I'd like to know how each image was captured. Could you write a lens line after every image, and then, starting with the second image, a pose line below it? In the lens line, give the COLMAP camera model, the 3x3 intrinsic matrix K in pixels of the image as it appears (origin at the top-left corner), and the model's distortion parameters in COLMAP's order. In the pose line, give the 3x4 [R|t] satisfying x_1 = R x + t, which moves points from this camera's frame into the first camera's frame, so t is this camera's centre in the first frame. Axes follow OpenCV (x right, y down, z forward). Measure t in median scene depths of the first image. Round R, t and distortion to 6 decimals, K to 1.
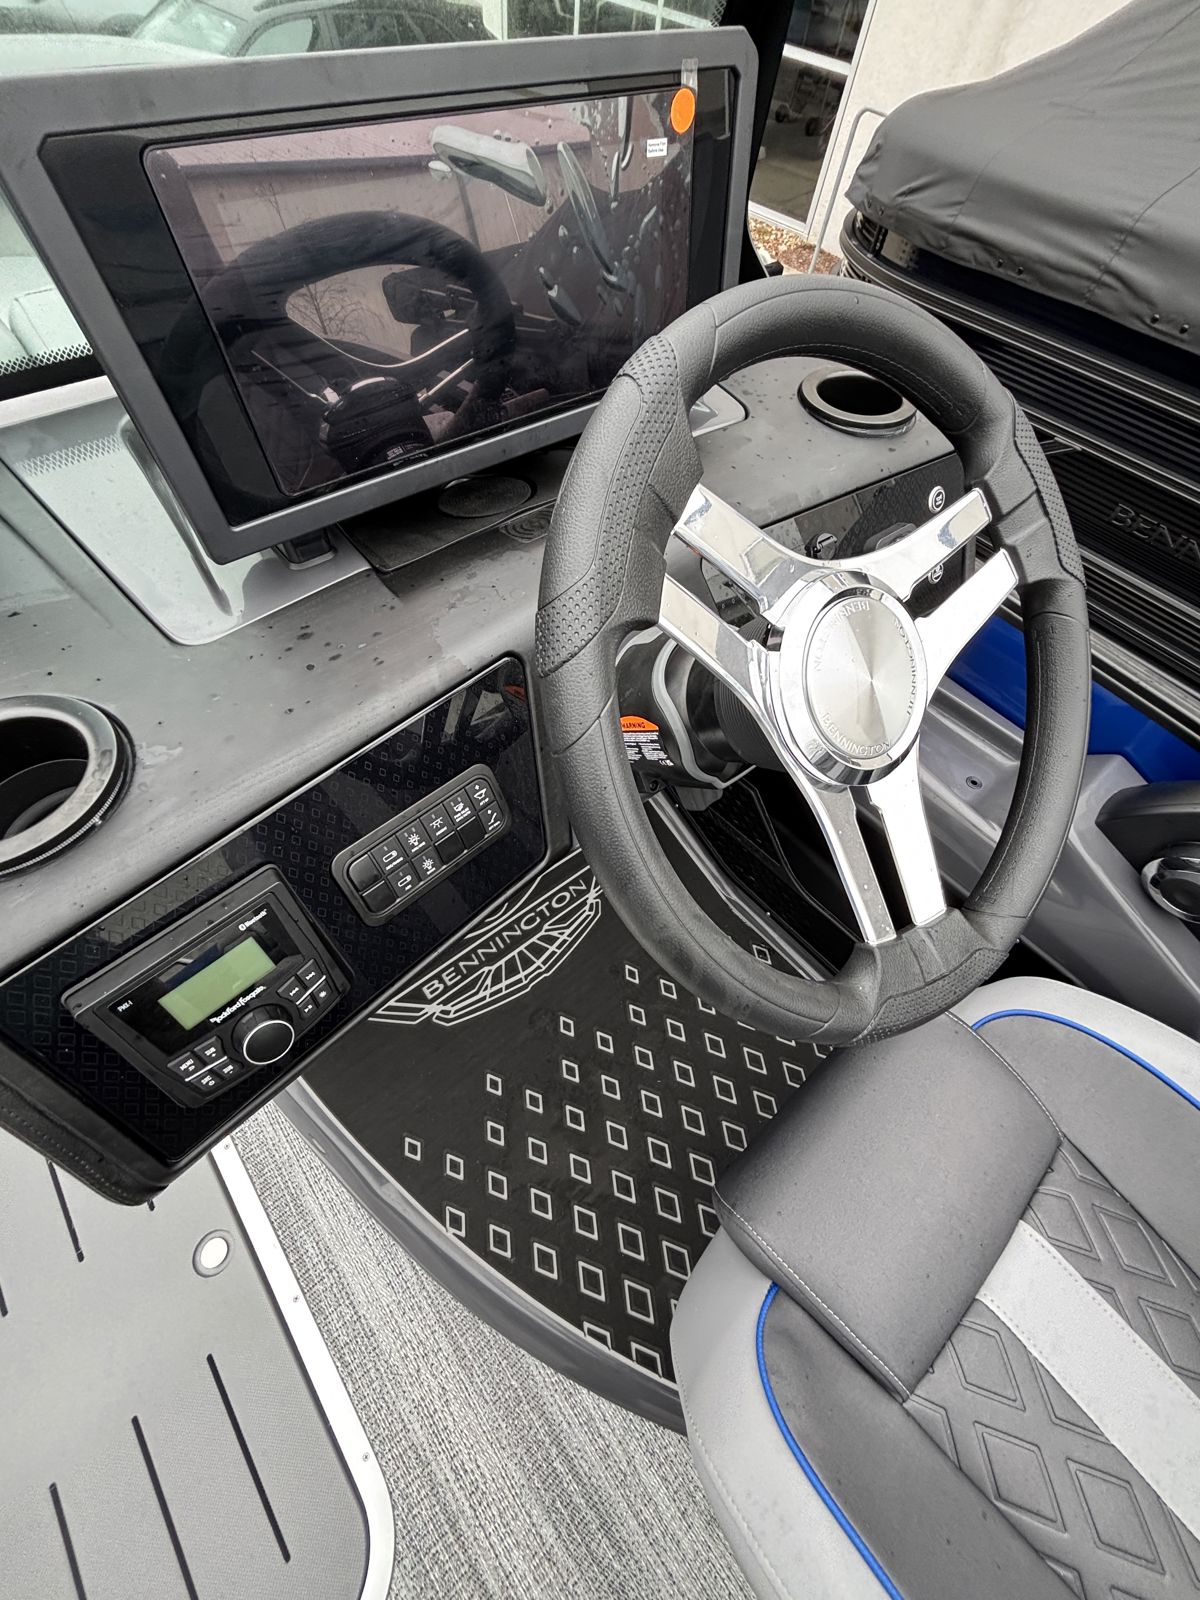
lens RADIAL K [[639.7, 0, 603.1], [0, 639.7, 800.0], [0, 0, 1]] dist [0.000225, -0.001079]
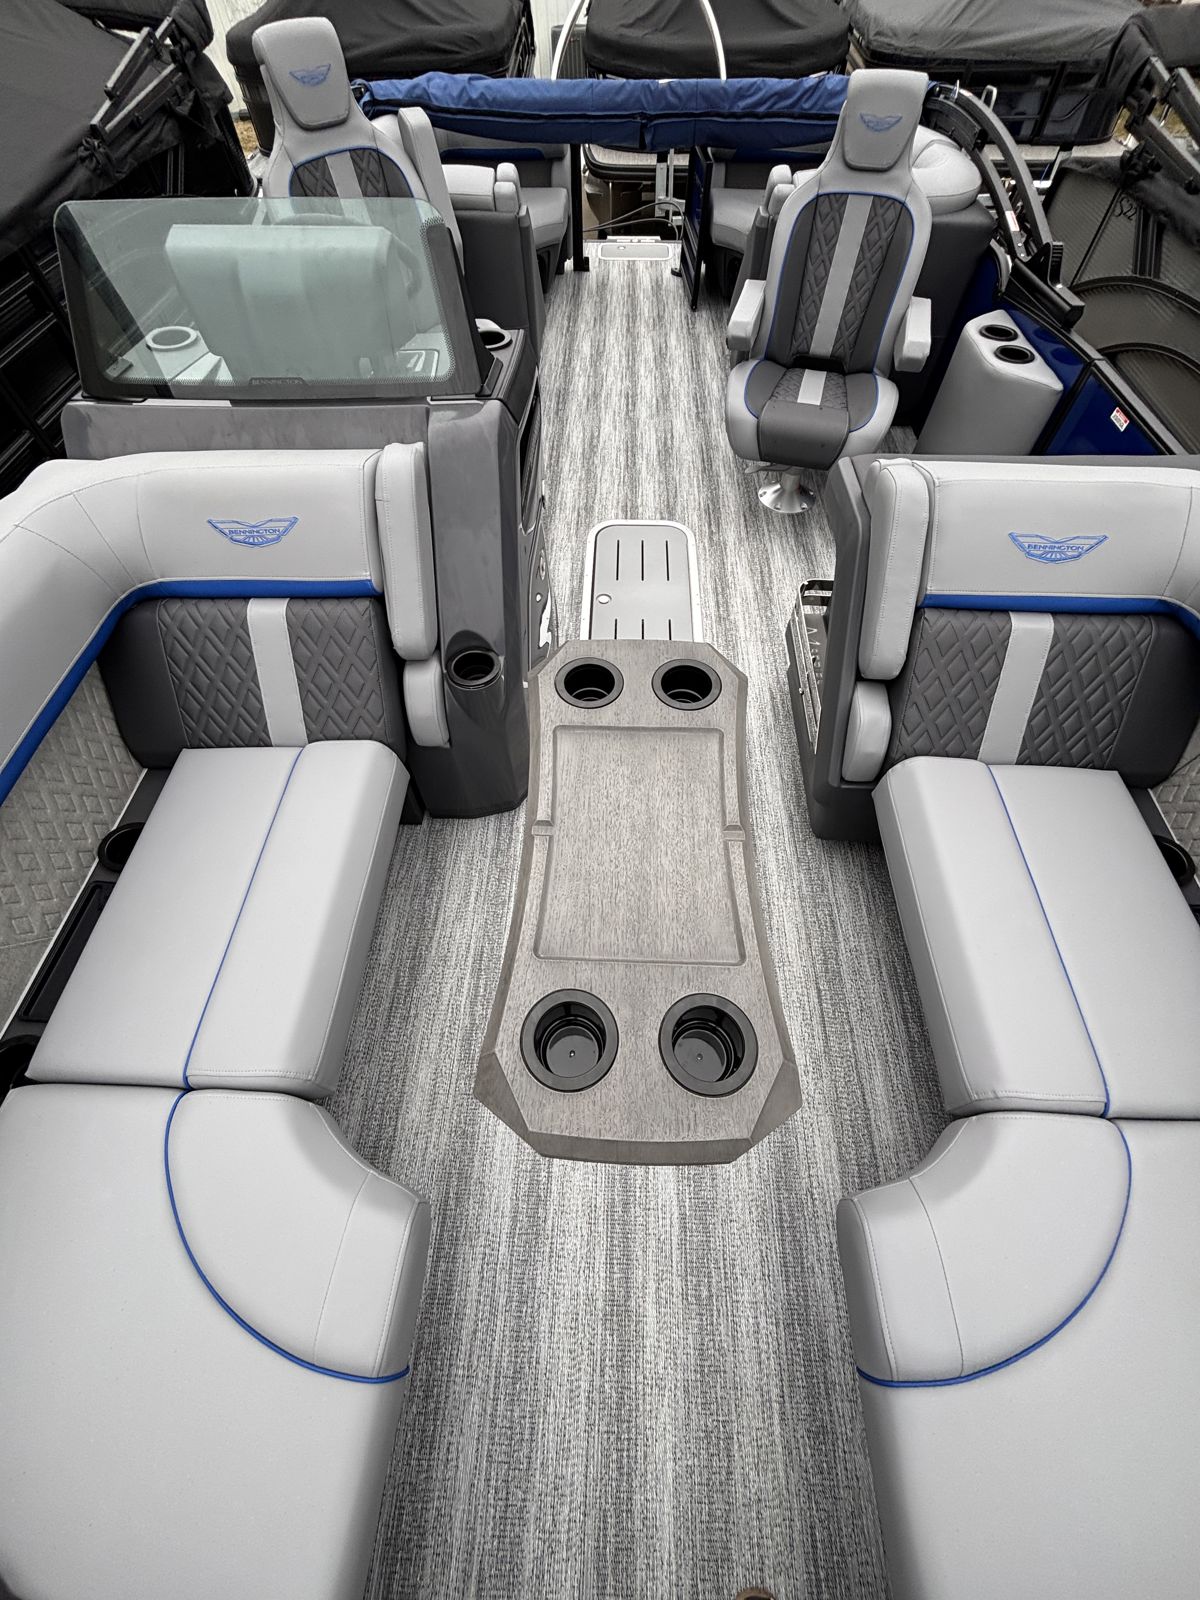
lens RADIAL K [[639.7, 0, 599.6], [0, 639.7, 798.4], [0, 0, 1]] dist [0.000225, -0.001079]
pose [[-0.753997, -0.577182, 0.313607, -1.799491], [0.524628, -0.241836, 0.816260, -1.521943], [-0.395289, 0.779985, 0.485150, 0.383146]]
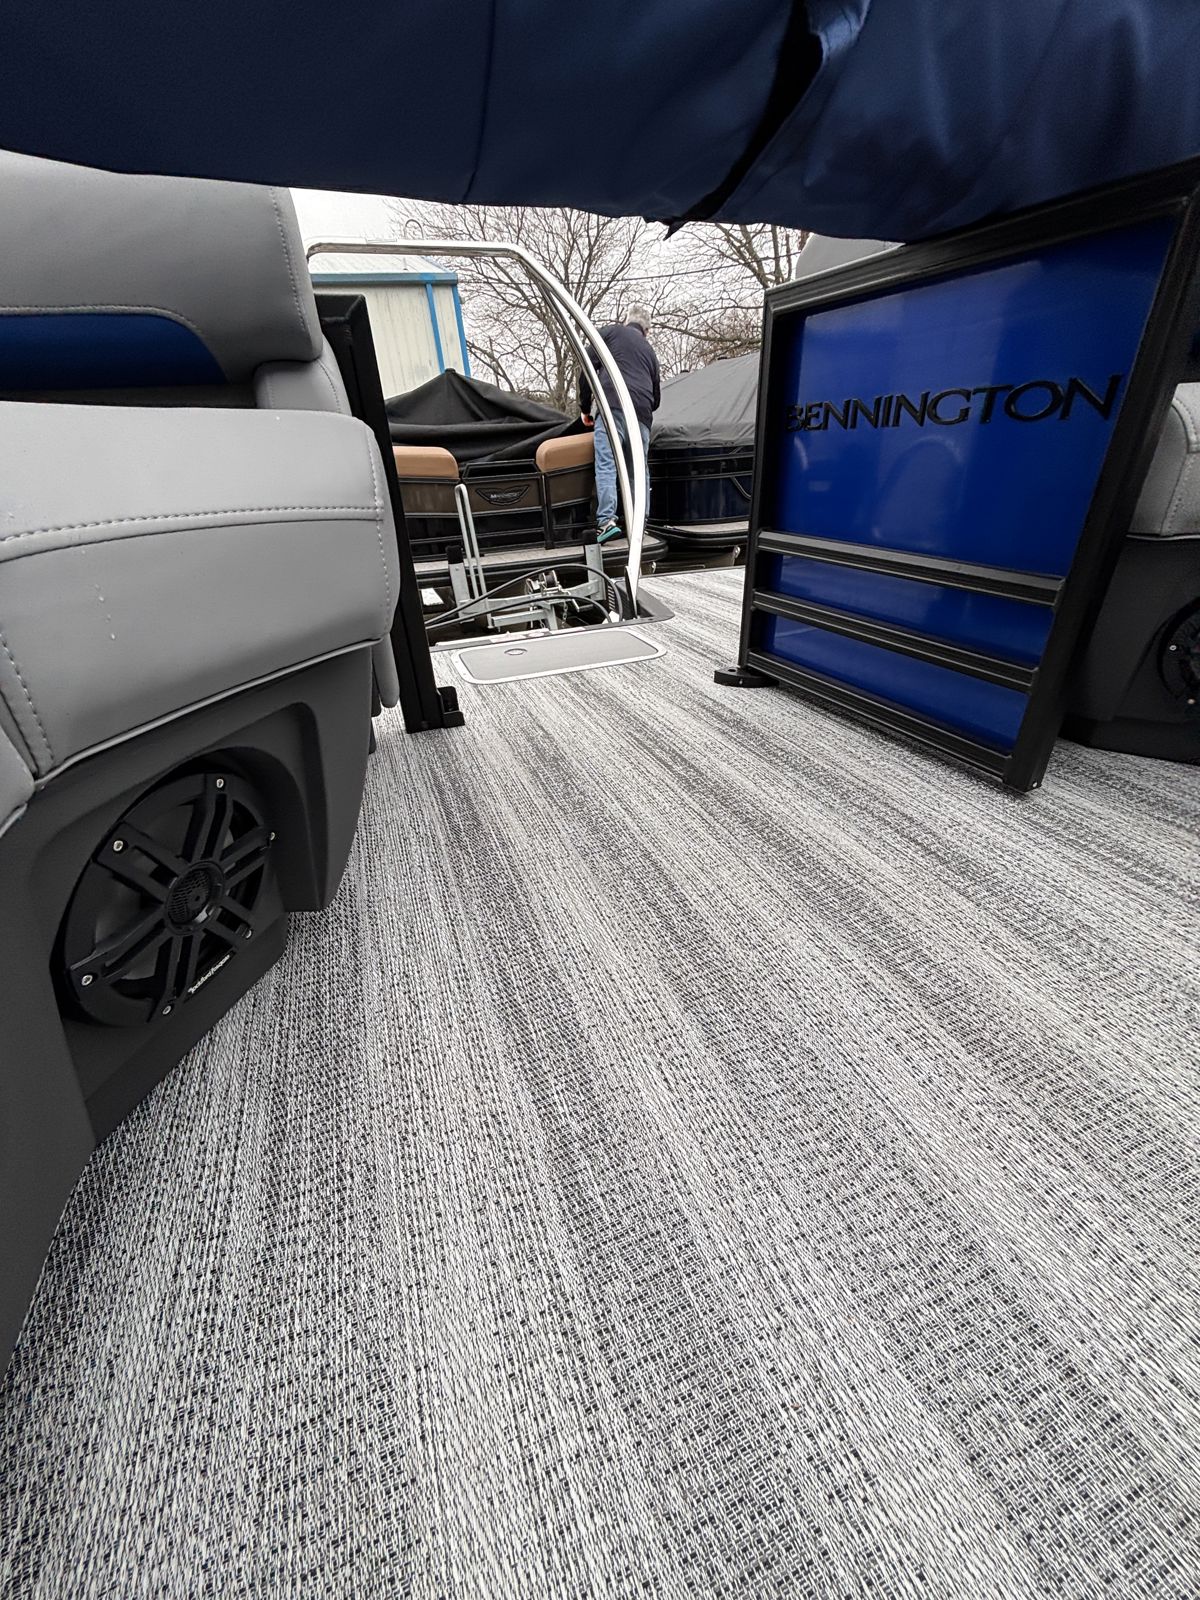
lens RADIAL K [[639.7, 0, 602.4], [0, 639.7, 800.1], [0, 0, 1]] dist [0.000225, -0.001079]
pose [[-0.949868, -0.163799, 0.266310, 1.068039], [0.256546, 0.078523, 0.963337, 1.727029], [-0.178705, 0.983364, -0.032565, -0.140124]]
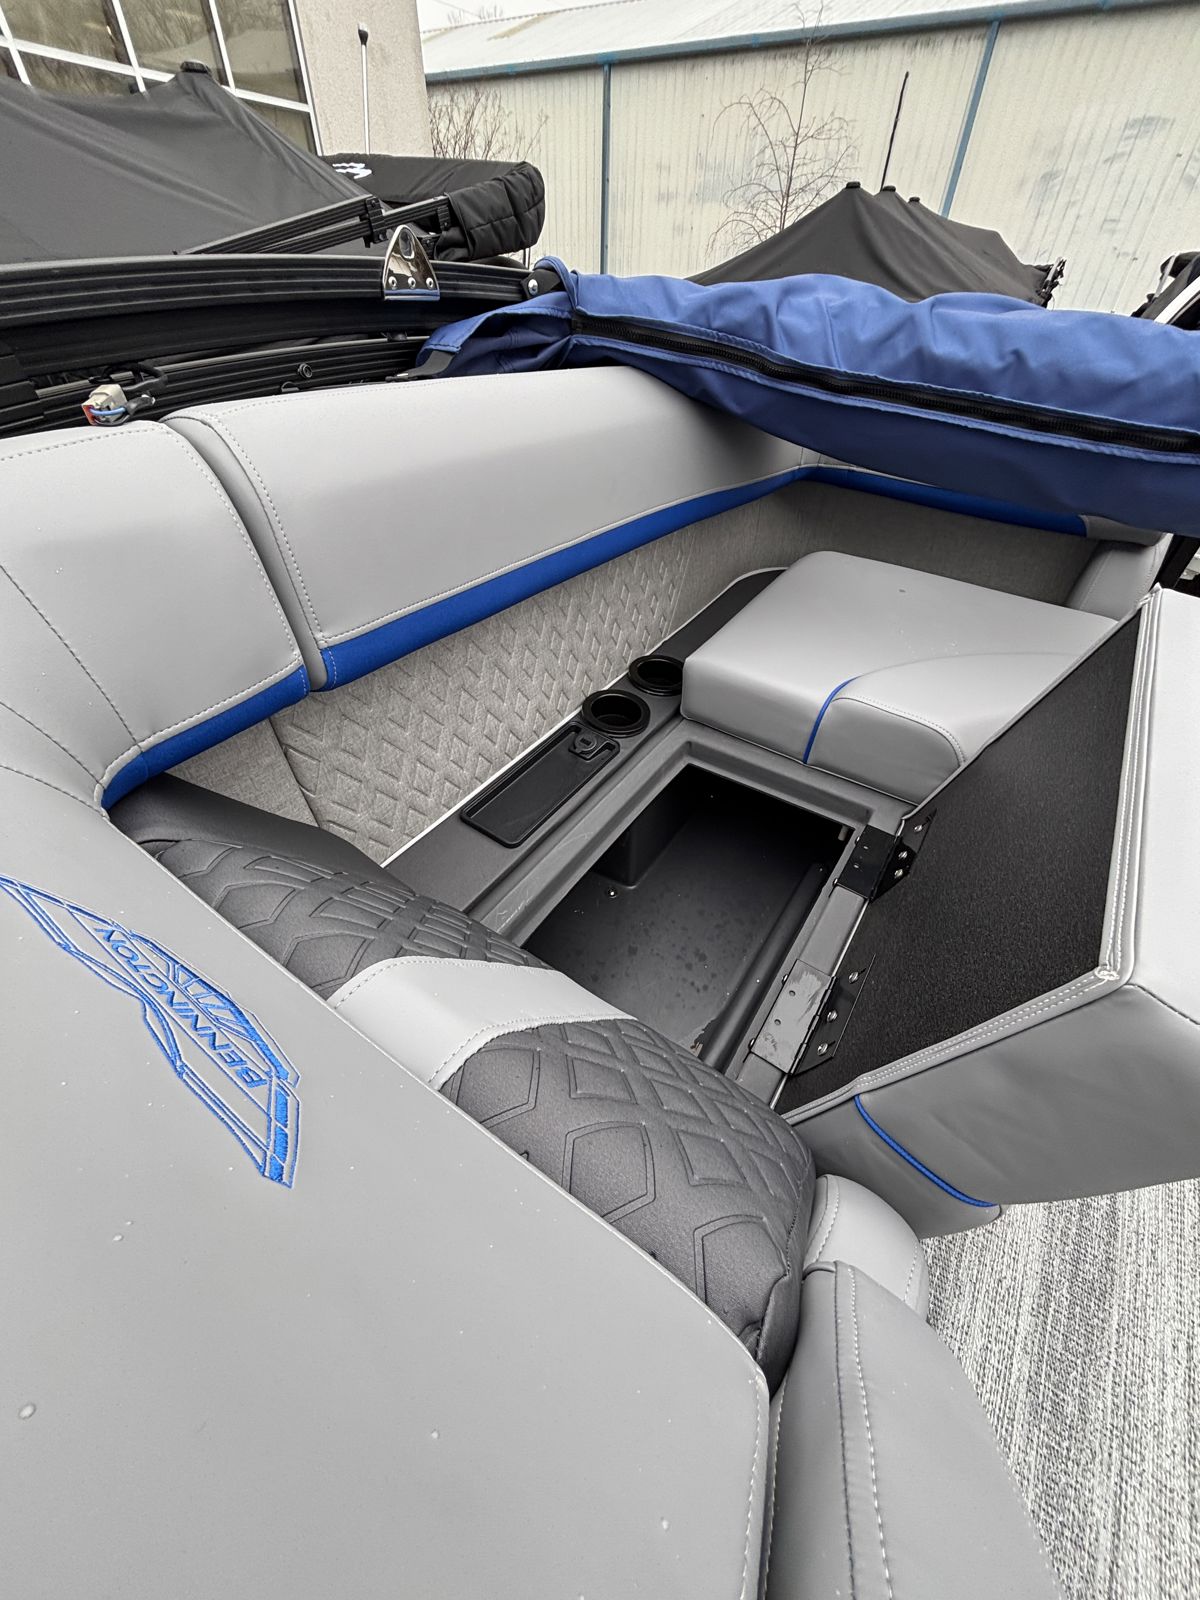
lens RADIAL K [[639.7, 0, 598.7], [0, 639.7, 798.8], [0, 0, 1]] dist [0.000225, -0.001079]
pose [[-0.289815, -0.696718, 0.656194, 0.890862], [0.777723, 0.228159, 0.585739, 0.918389], [-0.557812, 0.680094, 0.475730, -0.313500]]
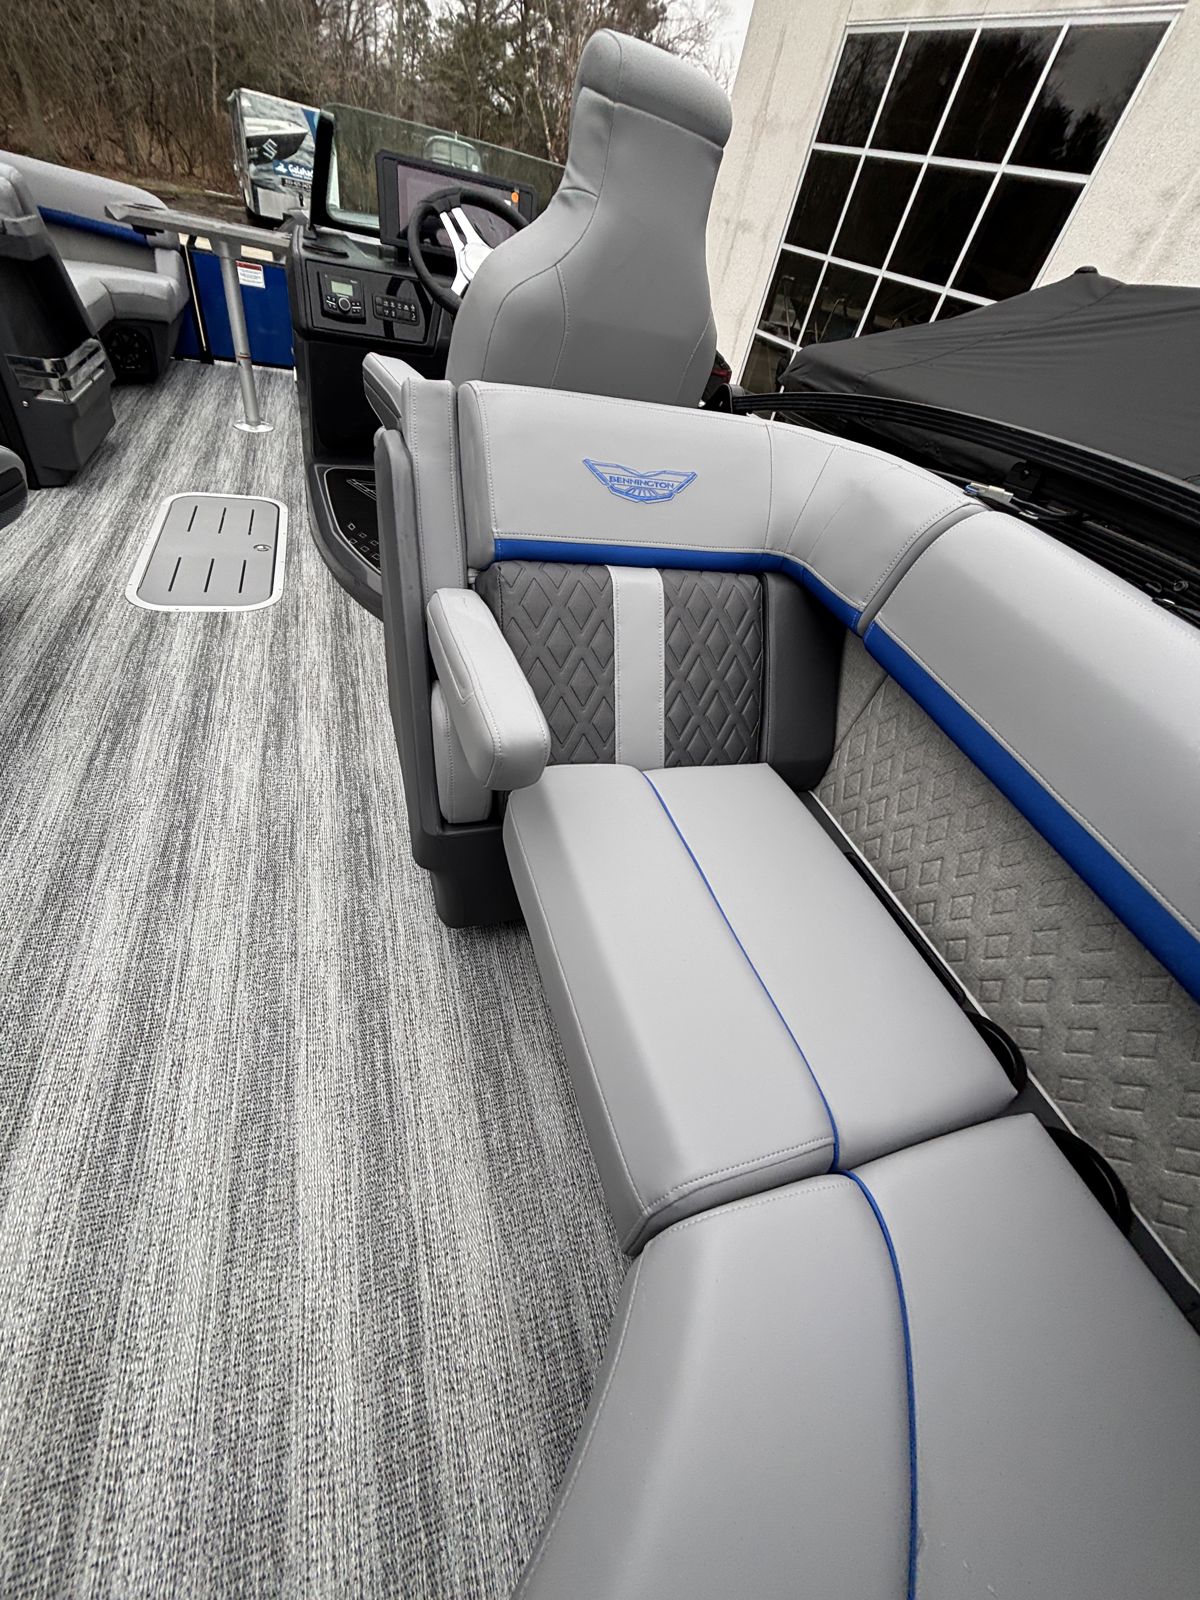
lens RADIAL K [[639.7, 0, 601.8], [0, 639.7, 800.1], [0, 0, 1]] dist [0.000225, -0.001079]
pose [[0.928710, 0.314976, -0.195675, 1.343210], [-0.358611, 0.897158, -0.257887, 1.690340], [0.094323, 0.309673, 0.946153, -0.869171]]
